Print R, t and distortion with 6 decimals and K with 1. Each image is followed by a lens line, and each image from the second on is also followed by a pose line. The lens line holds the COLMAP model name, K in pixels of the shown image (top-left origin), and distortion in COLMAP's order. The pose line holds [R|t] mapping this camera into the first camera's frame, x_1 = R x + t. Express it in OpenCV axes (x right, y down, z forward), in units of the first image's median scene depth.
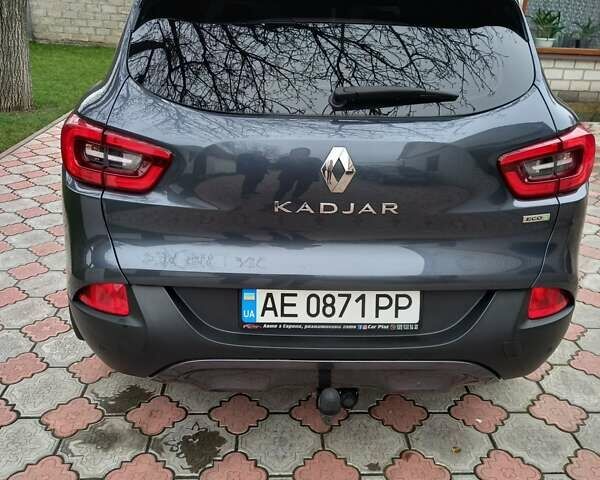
lens RADIAL K [[585.4, 0, 297.7], [0, 585.4, 236.7], [0, 0, 1]] dist [0.049084, -0.016128]
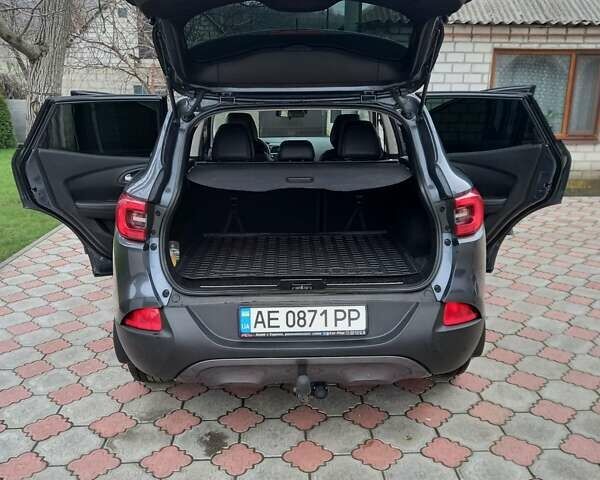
lens RADIAL K [[585.4, 0, 297.7], [0, 585.4, 236.7], [0, 0, 1]] dist [0.049084, -0.016128]
pose [[0.999404, -0.032472, -0.011687, 0.066555], [0.030397, 0.988606, -0.147427, 0.129344], [0.016341, 0.146984, 0.989004, -0.432456]]
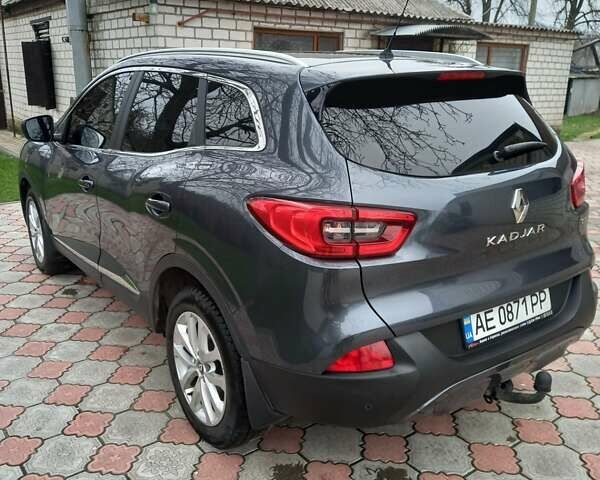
lens RADIAL K [[585.4, 0, 297.7], [0, 585.4, 236.7], [0, 0, 1]] dist [0.049084, -0.016128]
pose [[0.828226, -0.183934, 0.529349, -0.982927], [0.239113, 0.970288, -0.036971, -0.107060], [-0.506820, 0.157195, 0.847599, 0.111067]]
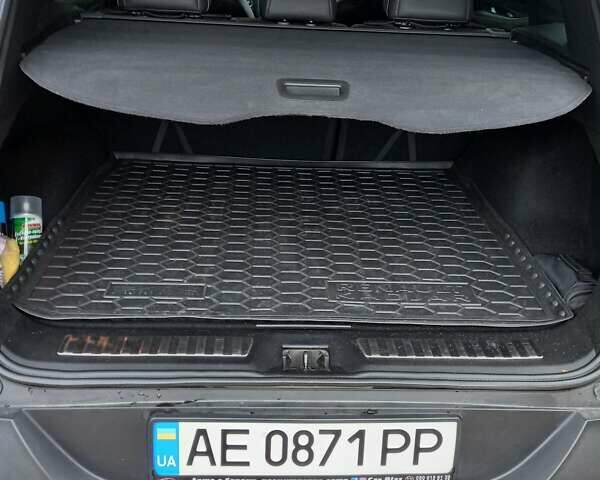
lens RADIAL K [[585.4, 0, 297.7], [0, 585.4, 236.7], [0, 0, 1]] dist [0.049084, -0.016128]
pose [[0.999437, 0.014095, 0.030438, 0.026688], [-0.017663, 0.992575, 0.120347, -0.163424], [-0.028516, -0.120817, 0.992265, 0.435810]]
